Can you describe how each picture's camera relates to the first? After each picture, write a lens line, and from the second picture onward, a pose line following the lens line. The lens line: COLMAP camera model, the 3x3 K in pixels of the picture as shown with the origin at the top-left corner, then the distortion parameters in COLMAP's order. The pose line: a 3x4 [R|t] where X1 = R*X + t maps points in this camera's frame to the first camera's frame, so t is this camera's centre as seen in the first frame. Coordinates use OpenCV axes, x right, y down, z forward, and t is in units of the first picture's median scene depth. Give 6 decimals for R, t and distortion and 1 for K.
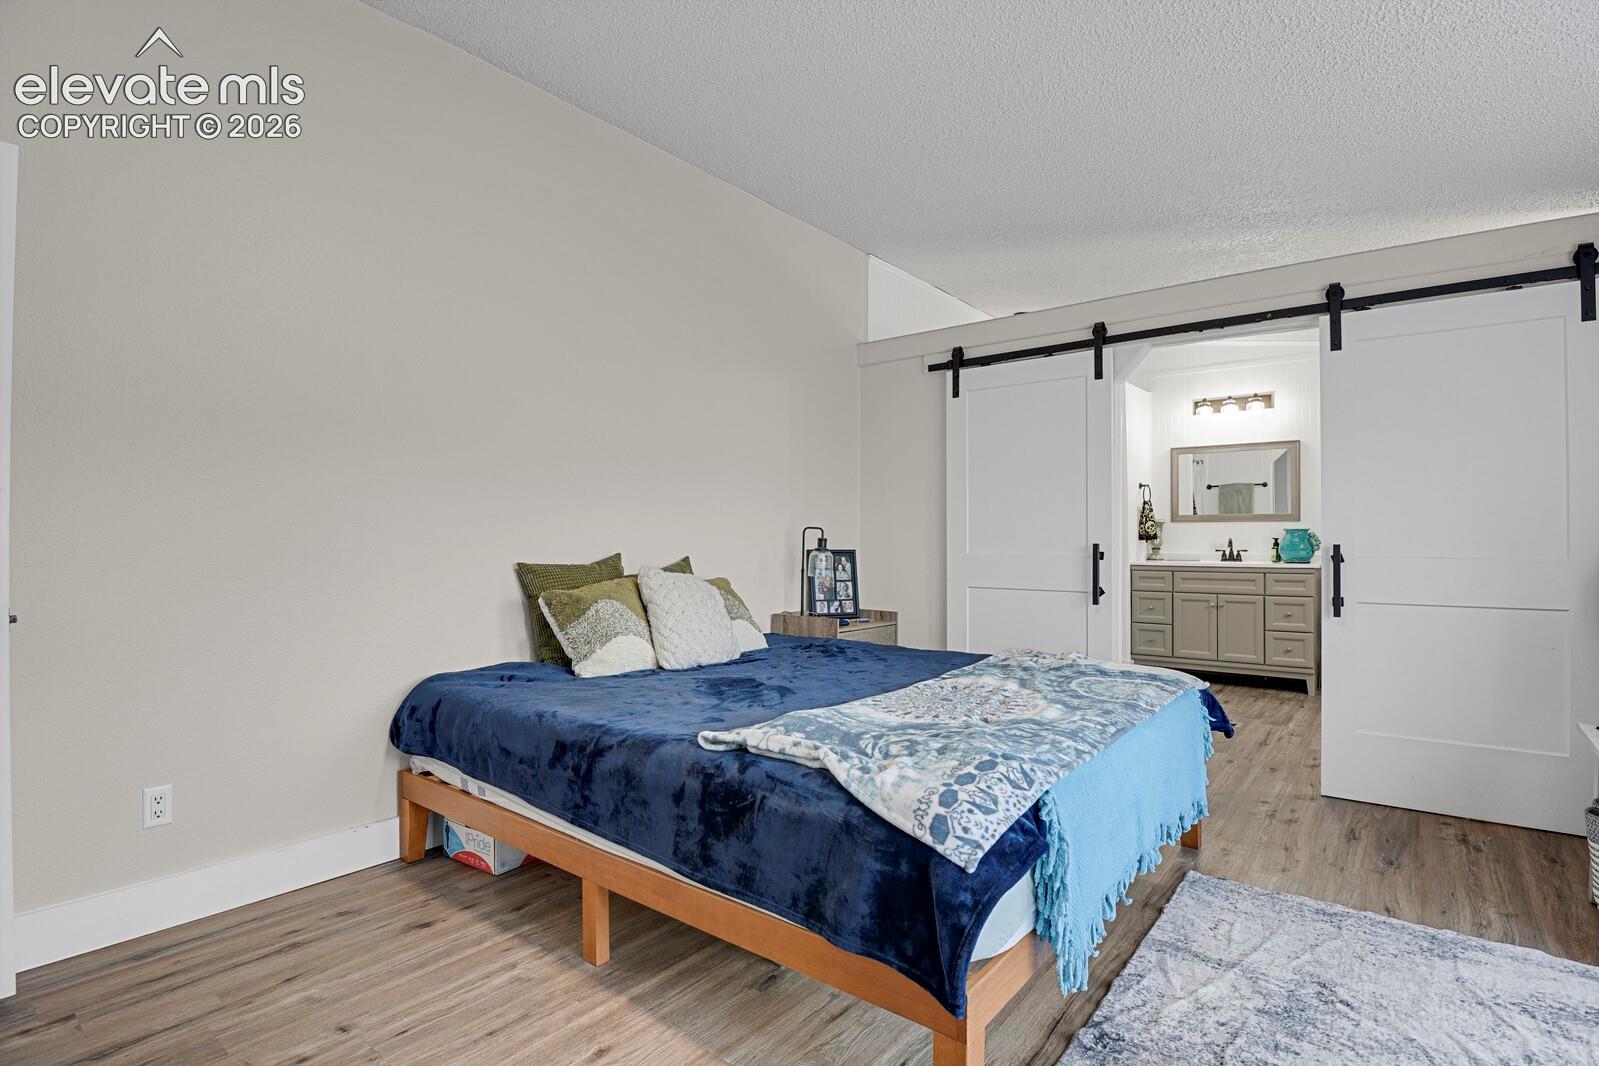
lens RADIAL K [[784.3, 0, 814.2], [0, 784.3, 537.8], [0, 0, 1]] dist [-0.024917, -0.003456]
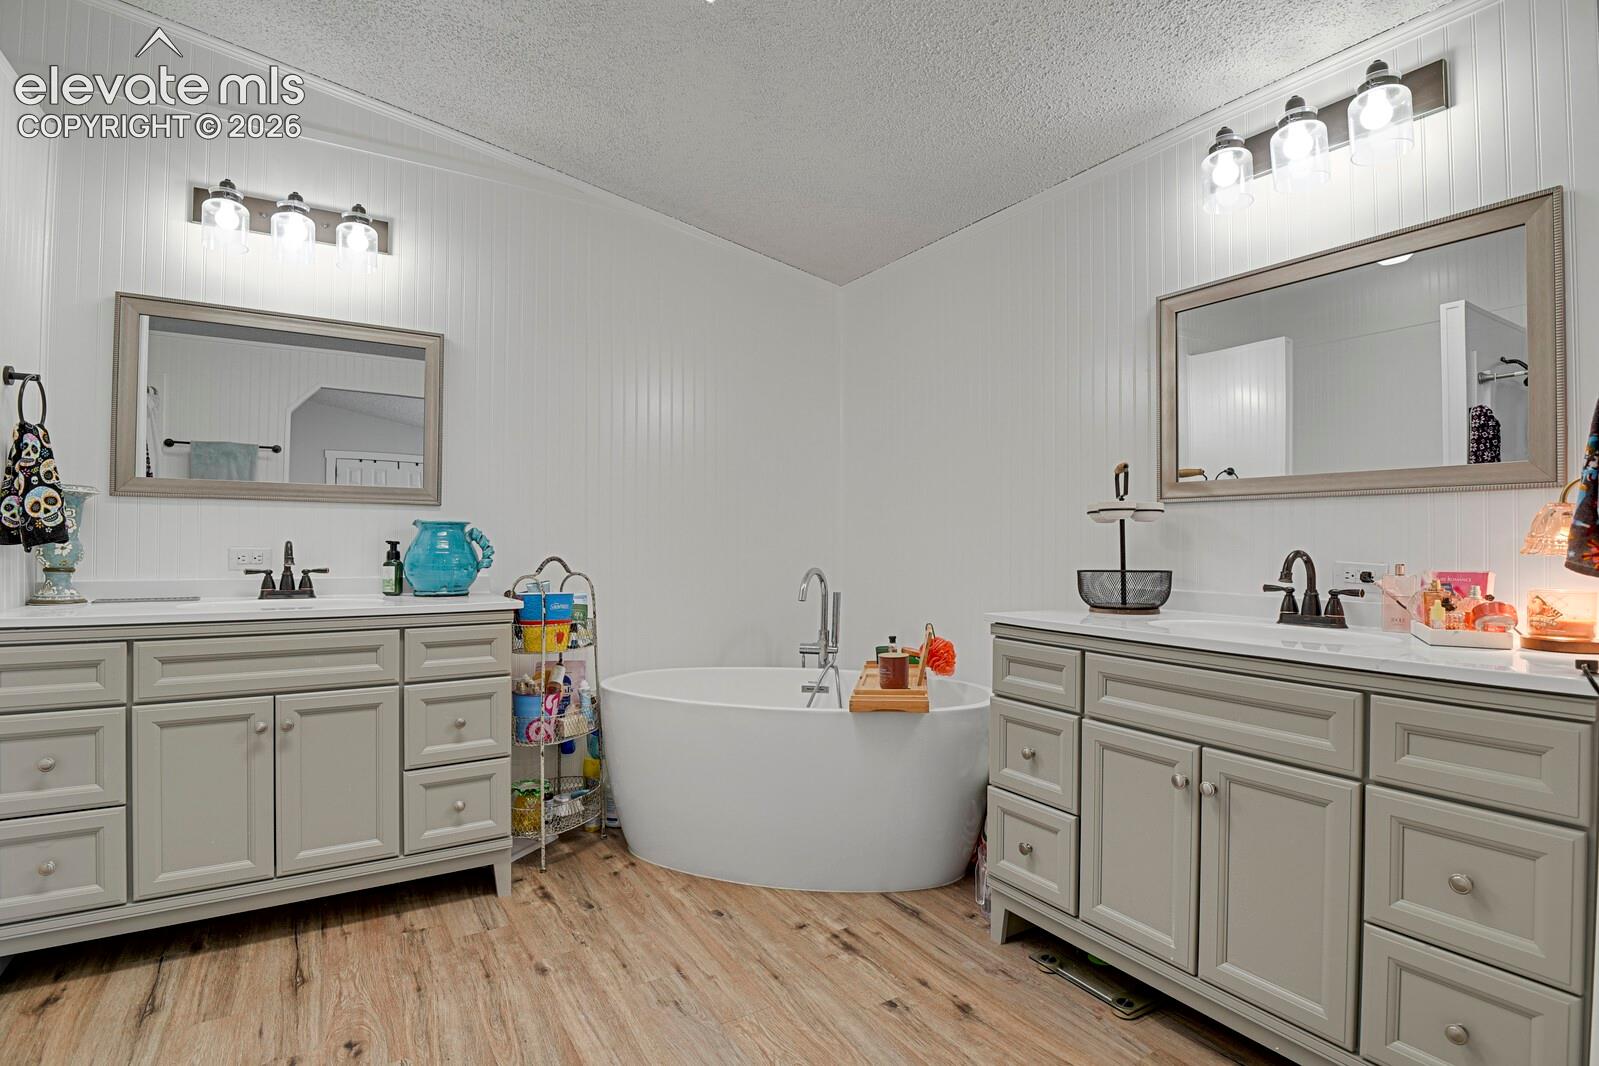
lens RADIAL K [[784.3, 0, 810.6], [0, 784.3, 530.5], [0, 0, 1]] dist [-0.024917, -0.003456]
pose [[0.339911, 0.020403, 0.940236, 0.248133], [-0.003936, 0.999787, -0.020272, 0.002323], [-0.940449, 0.003190, 0.339919, 0.608014]]
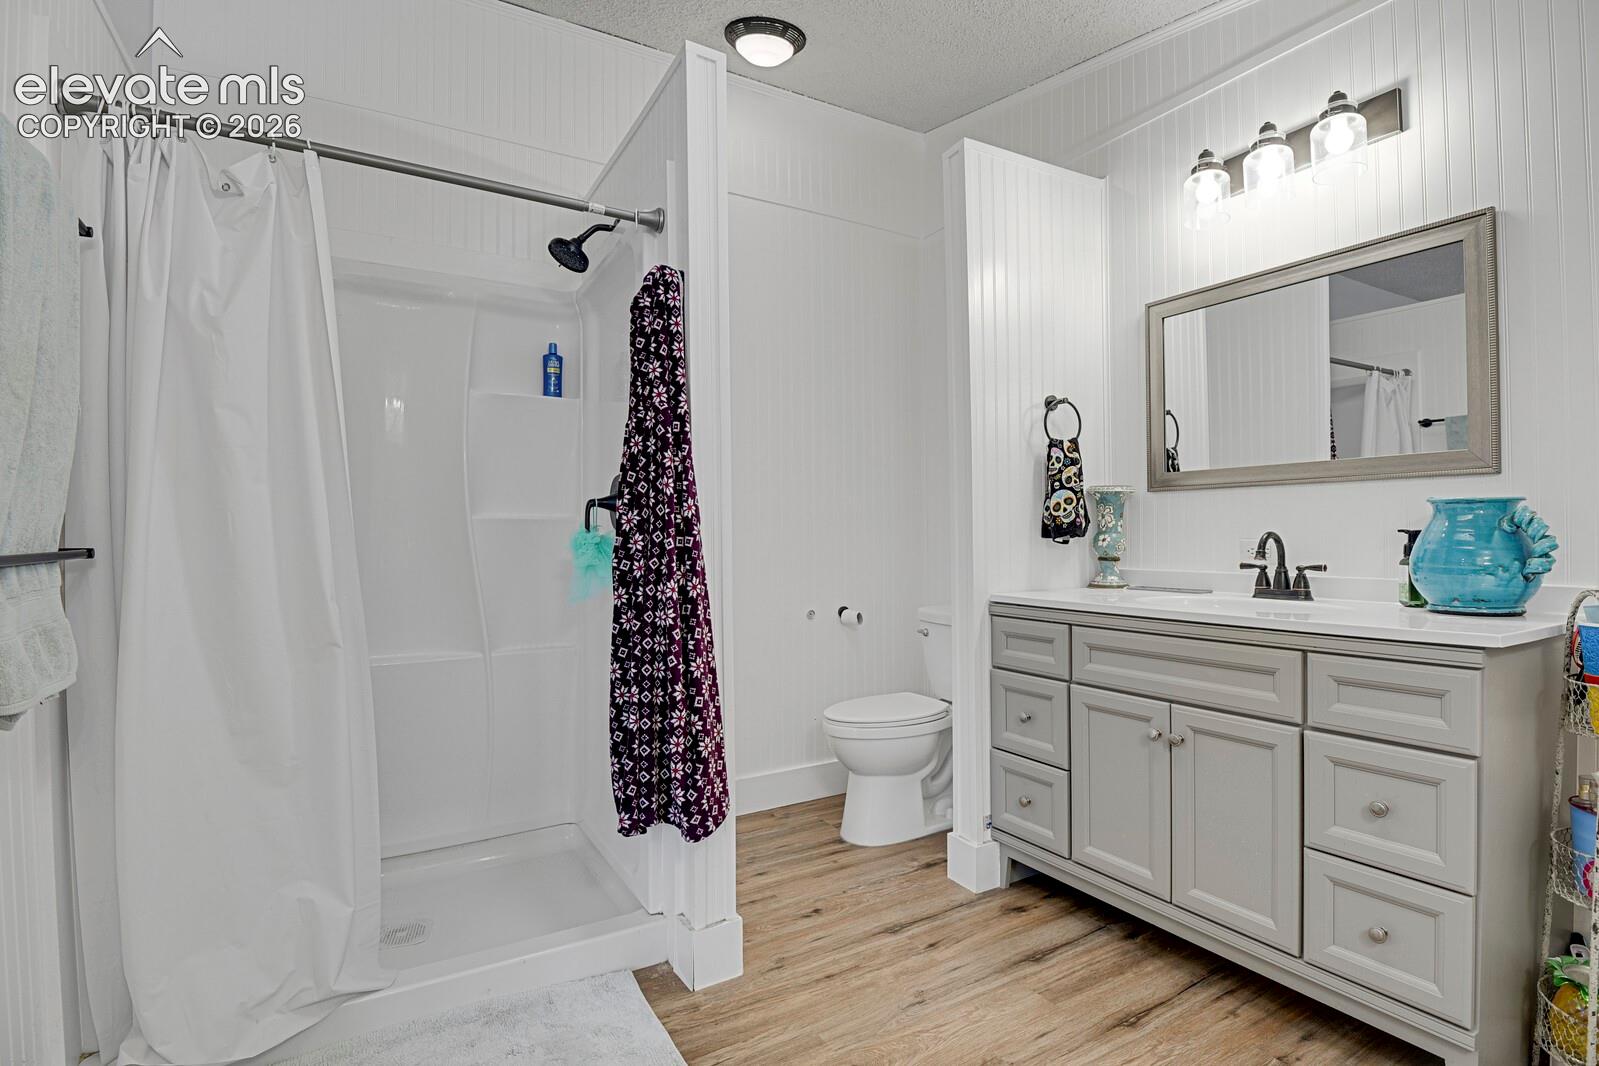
lens RADIAL K [[784.3, 0, 813.0], [0, 784.3, 532.6], [0, 0, 1]] dist [-0.024917, -0.003456]
pose [[0.929082, -0.007826, -0.369791, 0.473028], [0.007282, 0.999969, -0.002868, 0.000525], [0.369802, -0.000028, 0.929110, 0.603743]]
